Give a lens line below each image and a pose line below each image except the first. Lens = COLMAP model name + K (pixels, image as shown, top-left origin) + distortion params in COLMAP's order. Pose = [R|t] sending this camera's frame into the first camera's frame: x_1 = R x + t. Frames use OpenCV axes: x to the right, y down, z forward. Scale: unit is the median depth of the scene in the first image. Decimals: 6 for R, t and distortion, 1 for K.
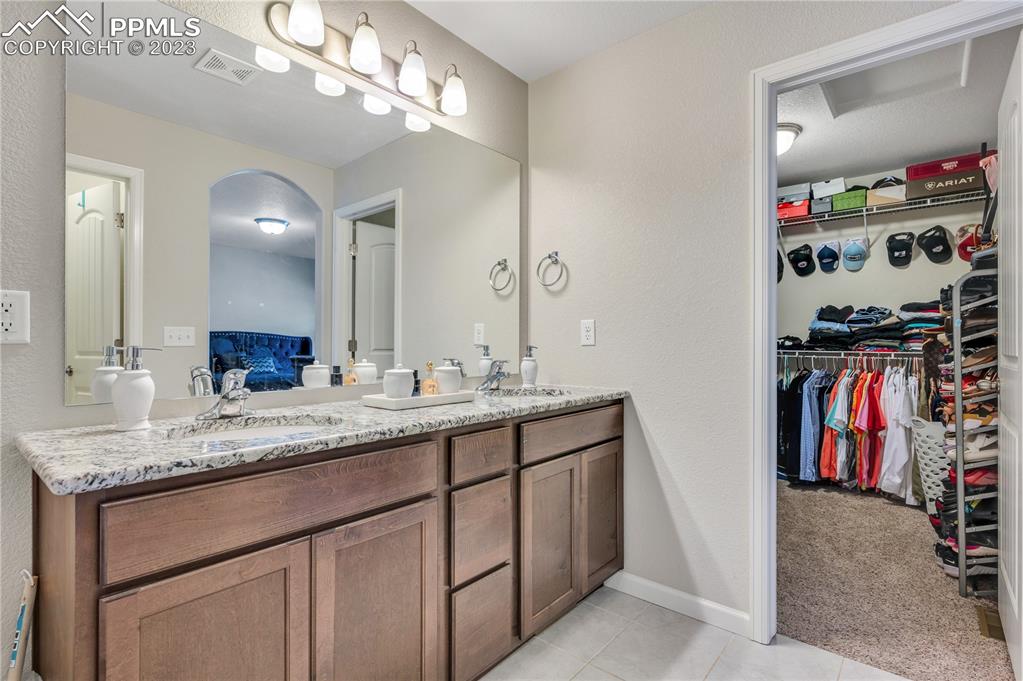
lens RADIAL K [[499.8, 0, 514.8], [0, 499.8, 343.6], [0, 0, 1]] dist [-0.004219, -0.000755]
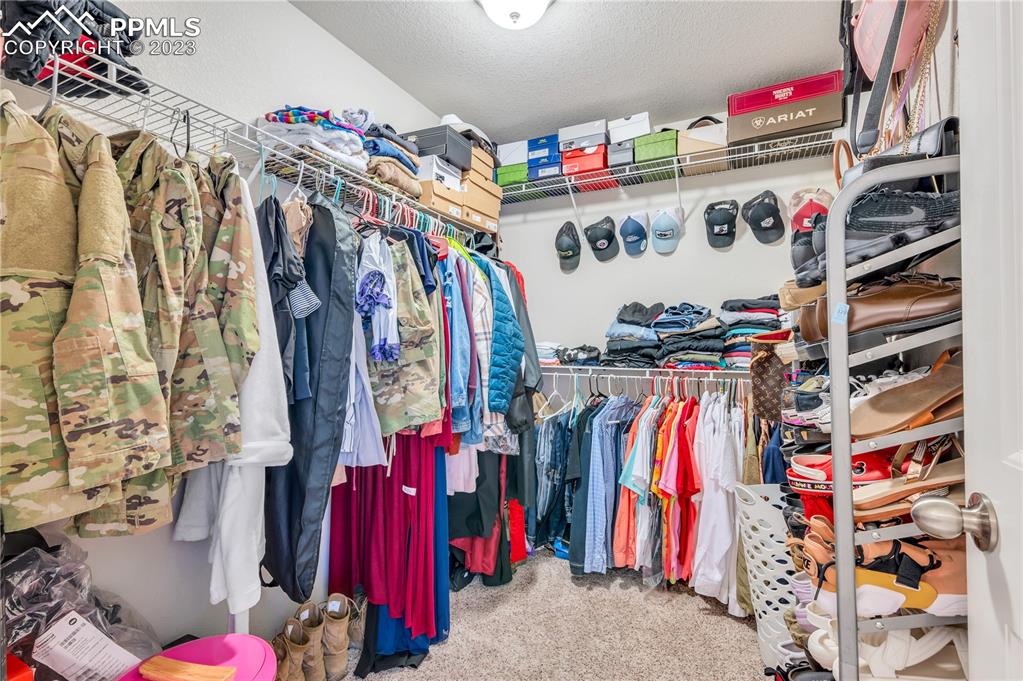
lens RADIAL K [[499.8, 0, 514.8], [0, 499.8, 343.6], [0, 0, 1]] dist [-0.004219, -0.000755]
pose [[0.968355, 0.006311, 0.249496, 0.333700], [-0.002467, 0.999873, -0.015716, -0.007837], [-0.249564, 0.014603, 0.968248, 0.414056]]
